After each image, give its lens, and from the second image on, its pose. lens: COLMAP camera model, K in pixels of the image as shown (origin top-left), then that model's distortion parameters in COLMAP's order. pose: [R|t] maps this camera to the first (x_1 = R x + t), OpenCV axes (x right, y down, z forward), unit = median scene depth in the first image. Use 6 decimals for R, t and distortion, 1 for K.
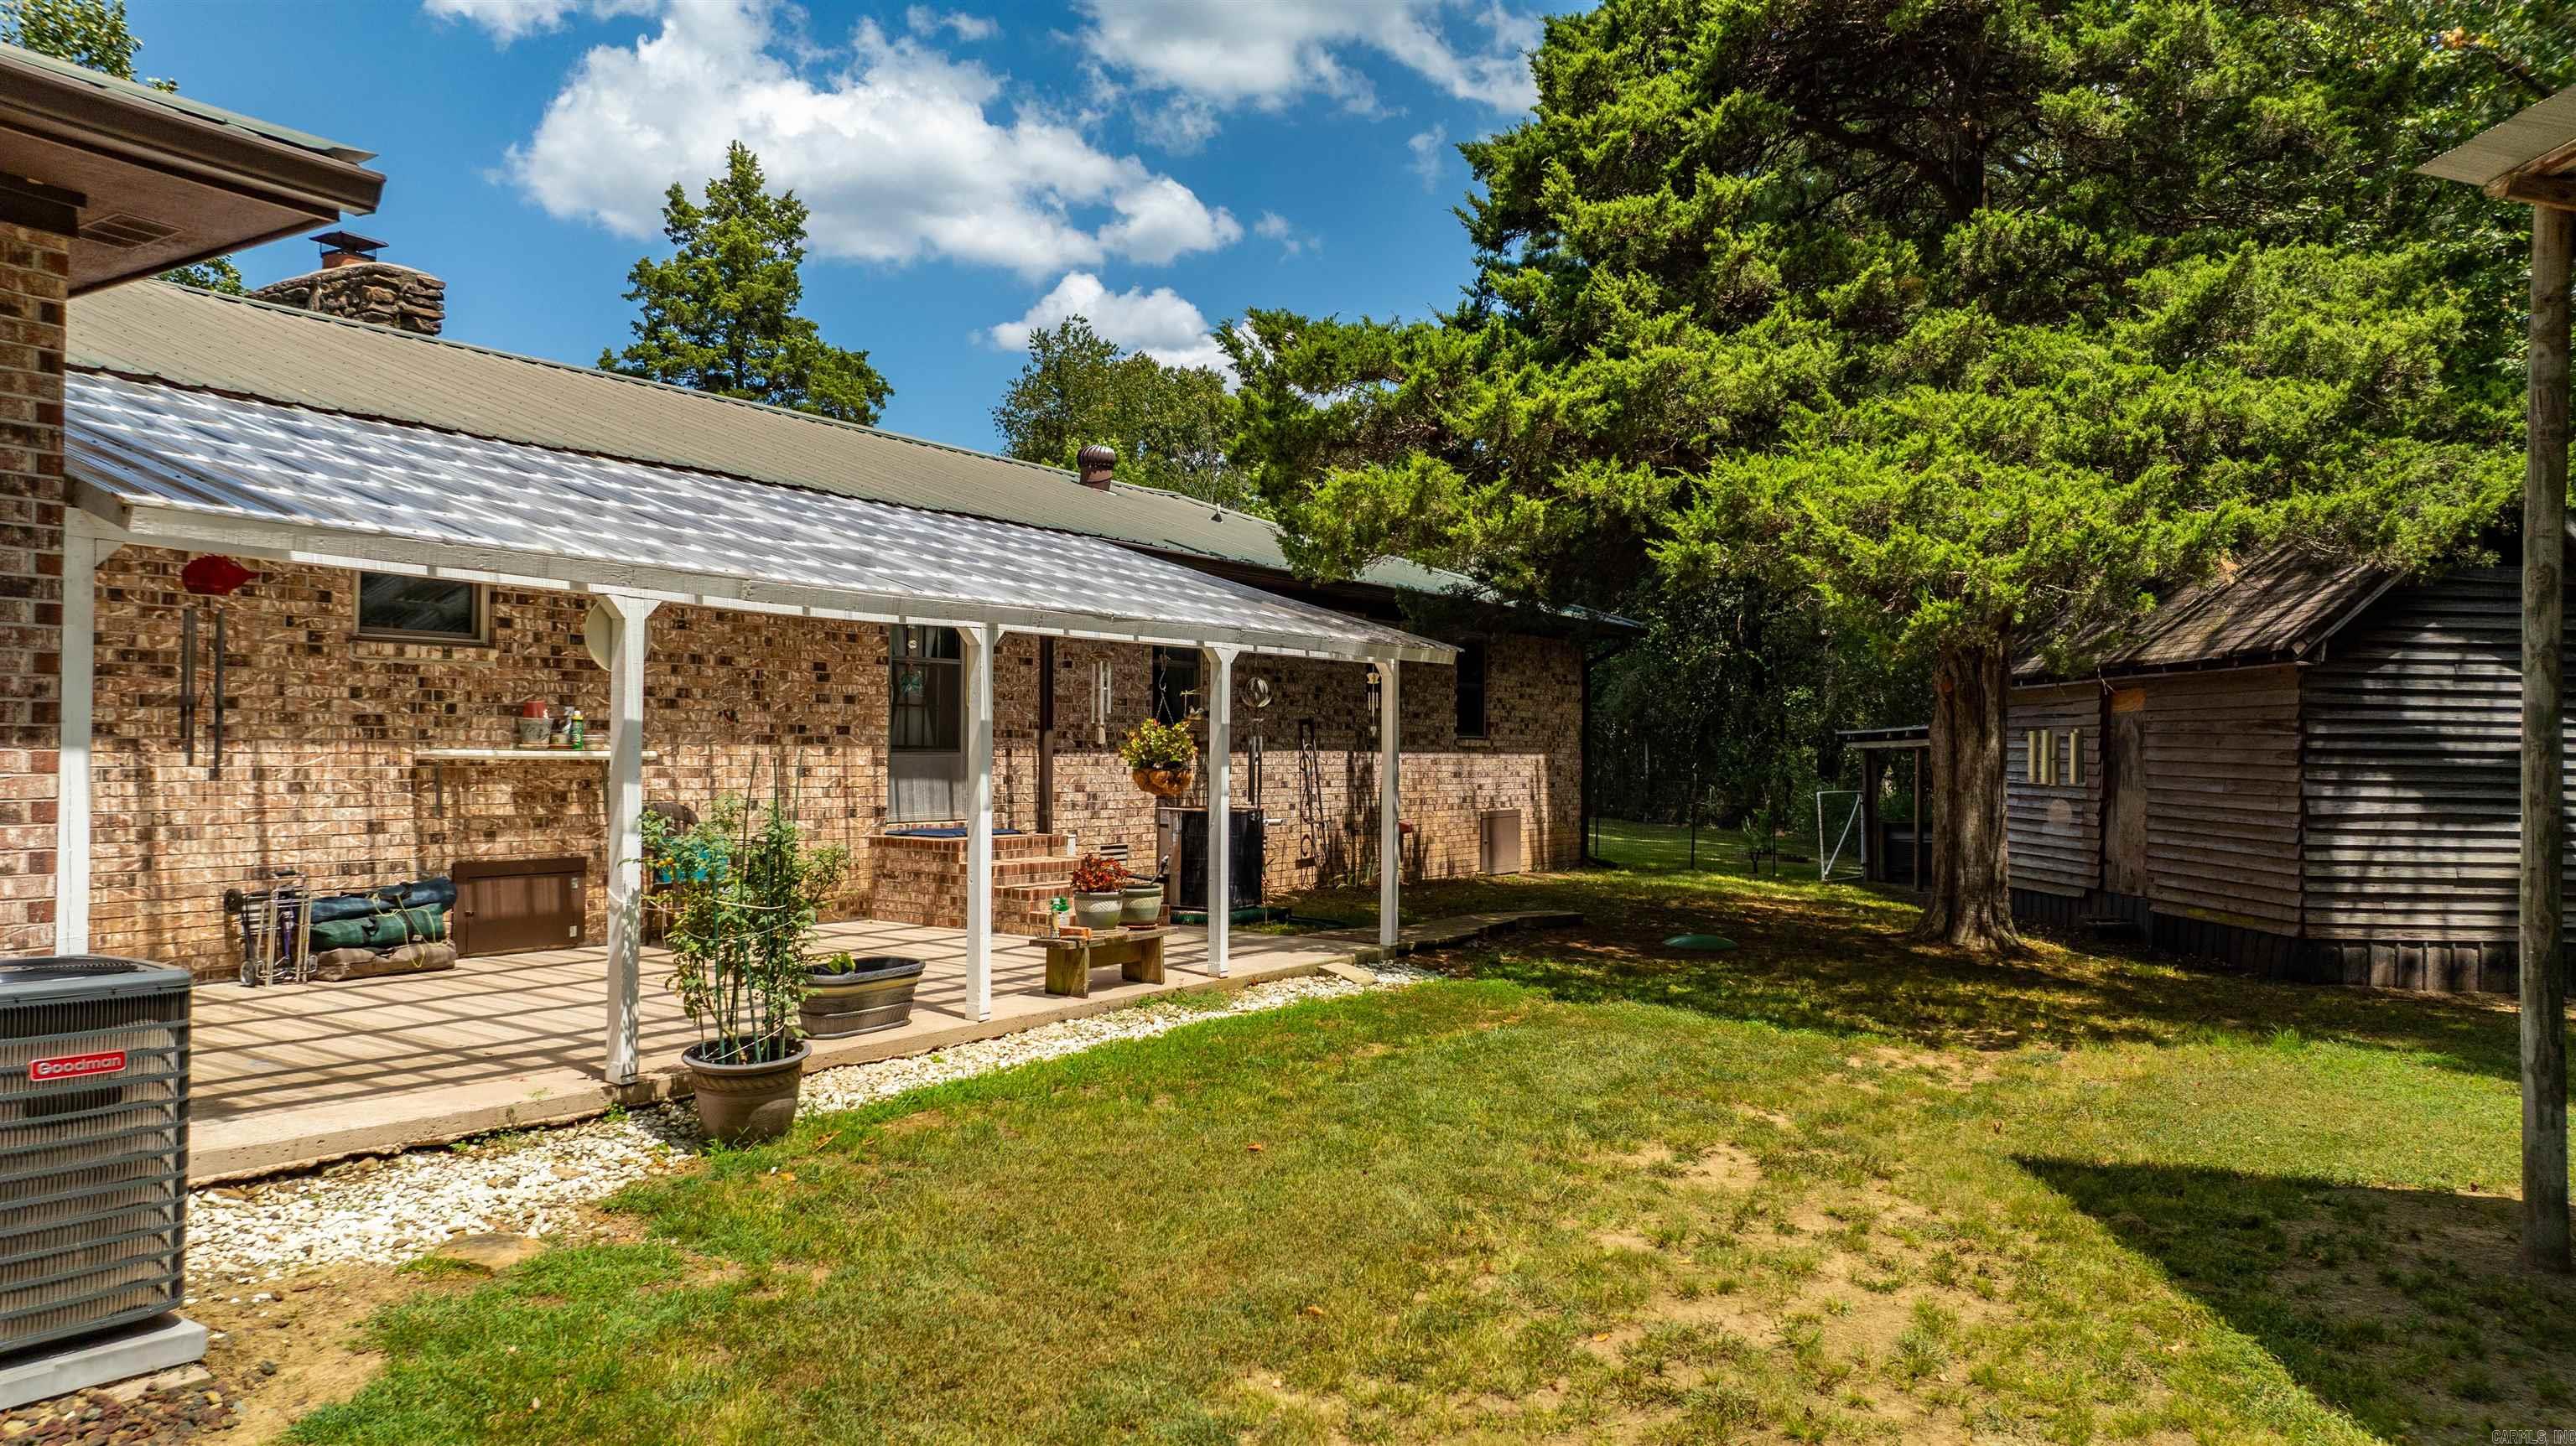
lens RADIAL K [[1852.6, 0, 1288.0], [0, 1852.6, 723.0], [0, 0, 1]] dist [0.000554, -0.077586]
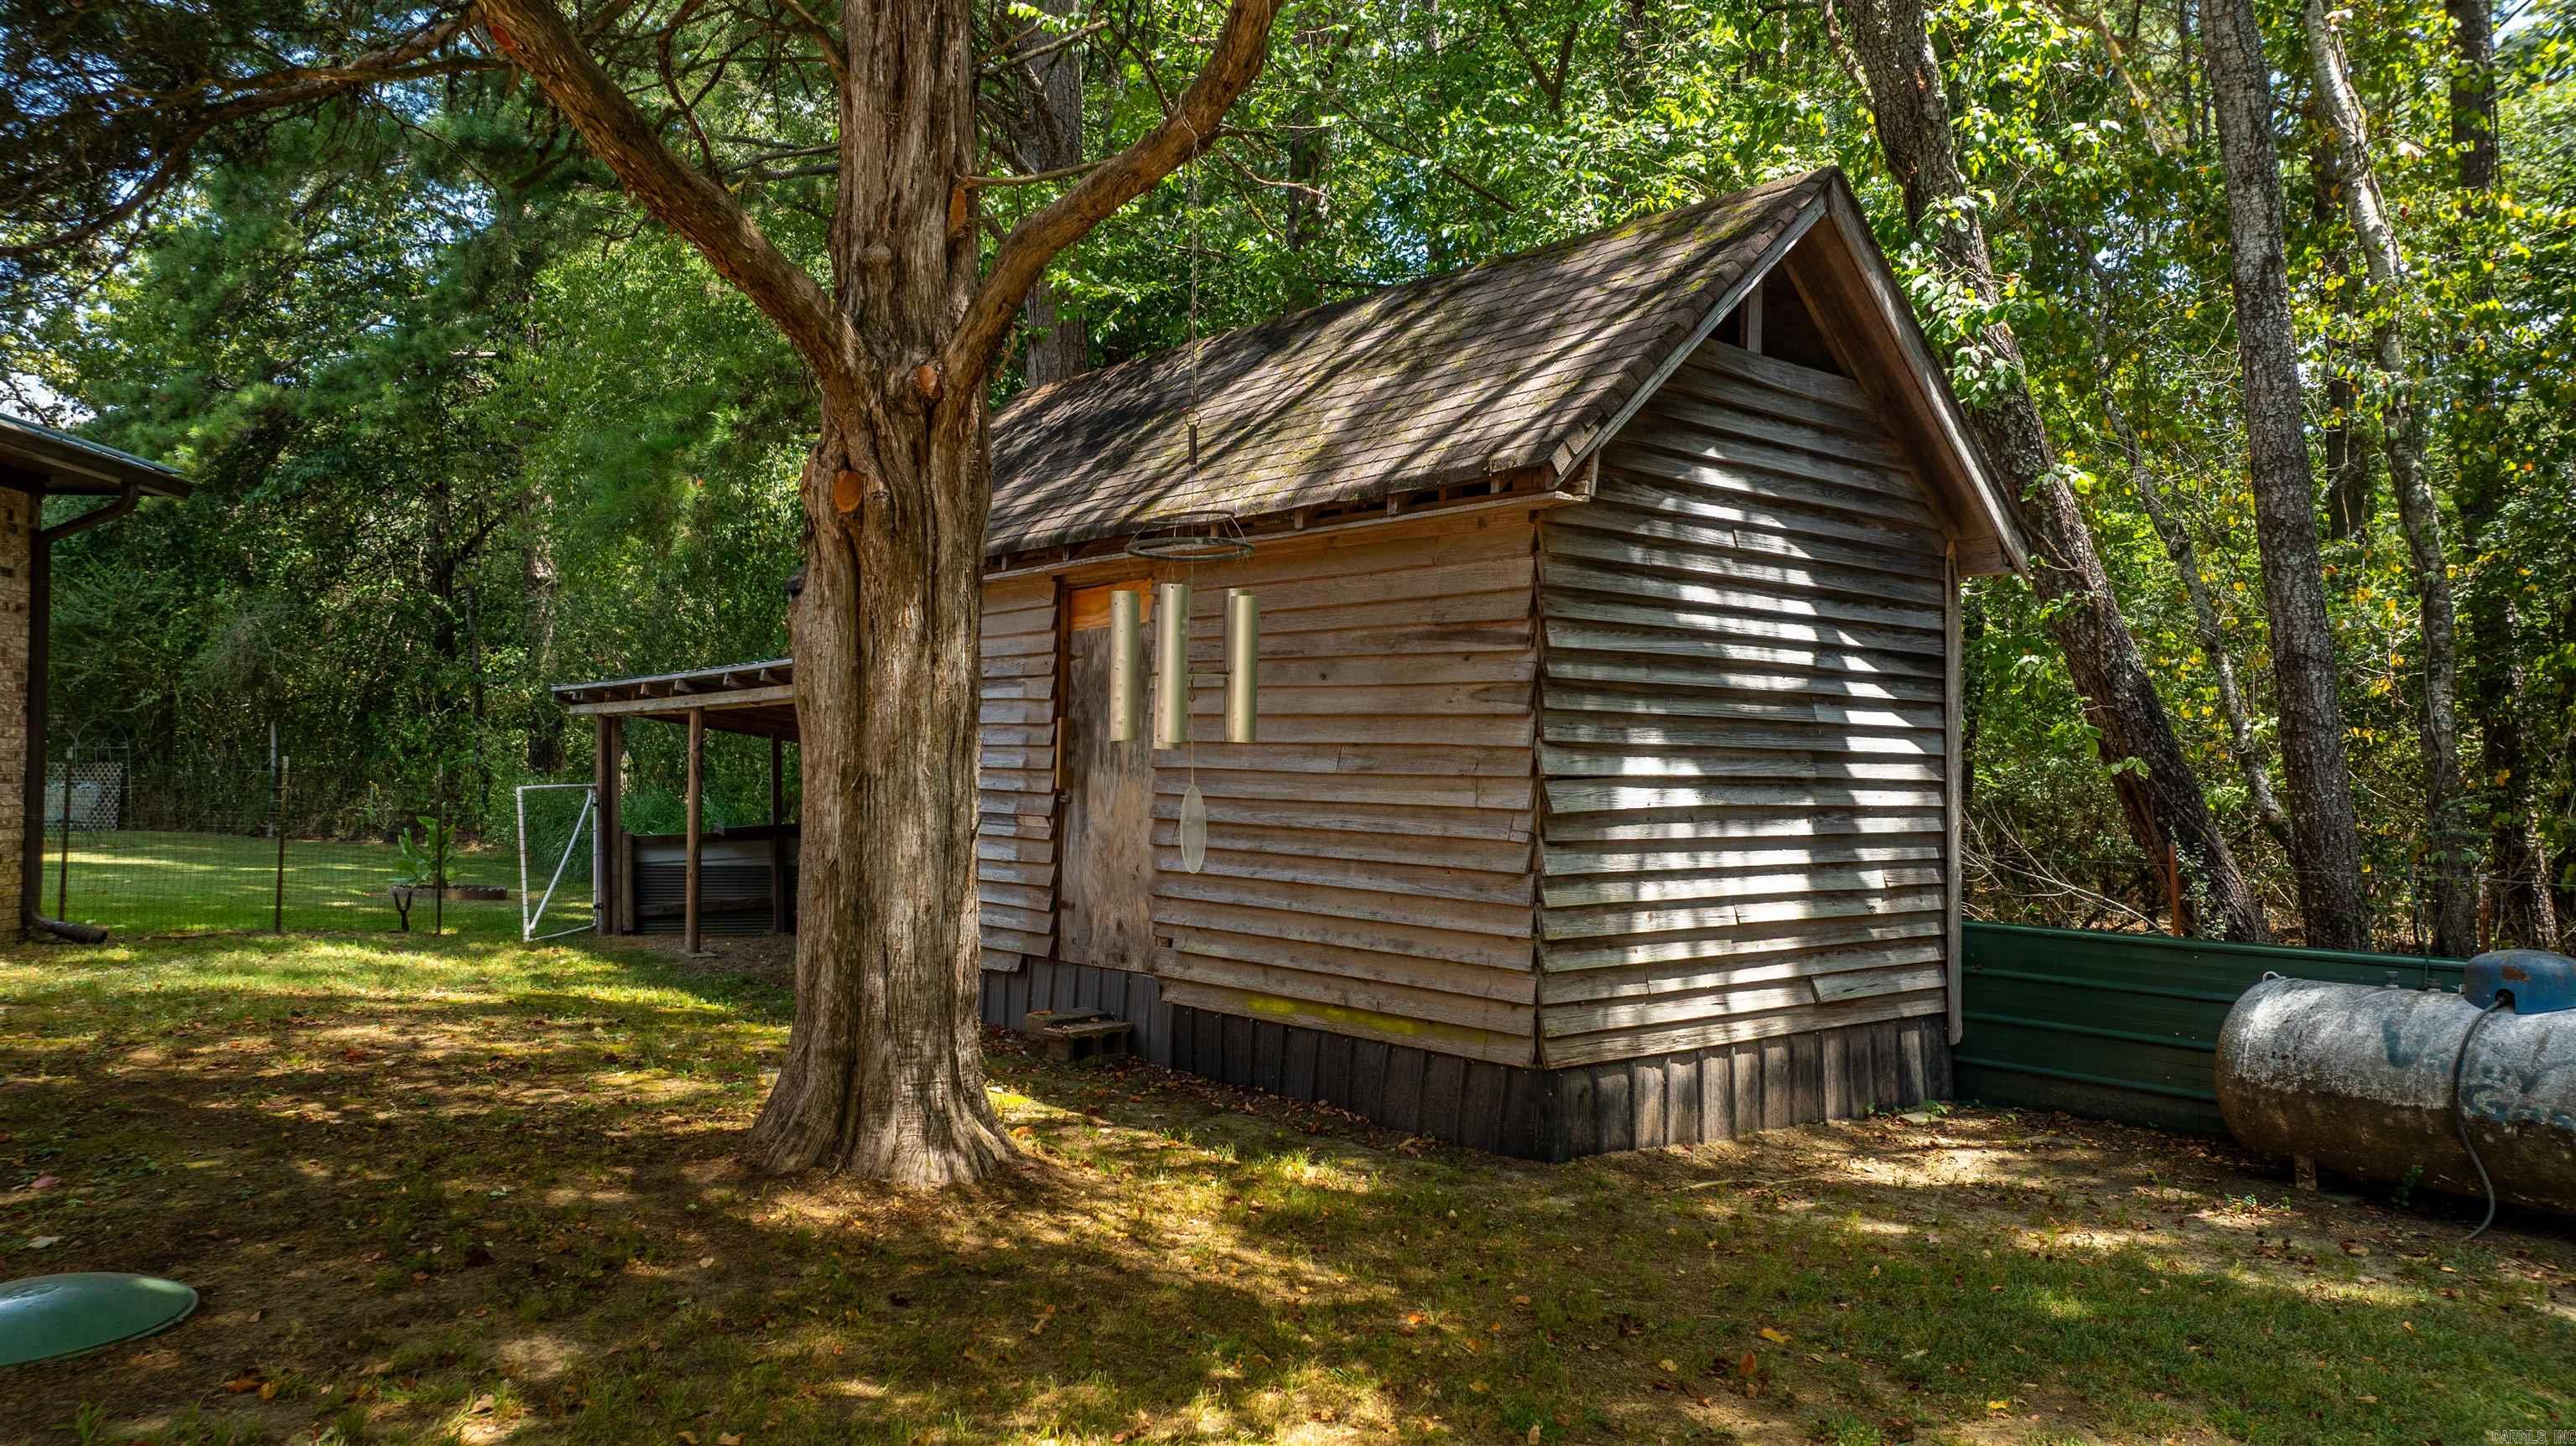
lens RADIAL K [[1852.6, 0, 1288.0], [0, 1852.6, 723.0], [0, 0, 1]] dist [0.000554, -0.077586]
pose [[0.787867, 0.006788, 0.615808, 0.195323], [-0.007593, 0.999970, -0.001309, 0.026834], [-0.615798, -0.003644, 0.787895, 0.649210]]
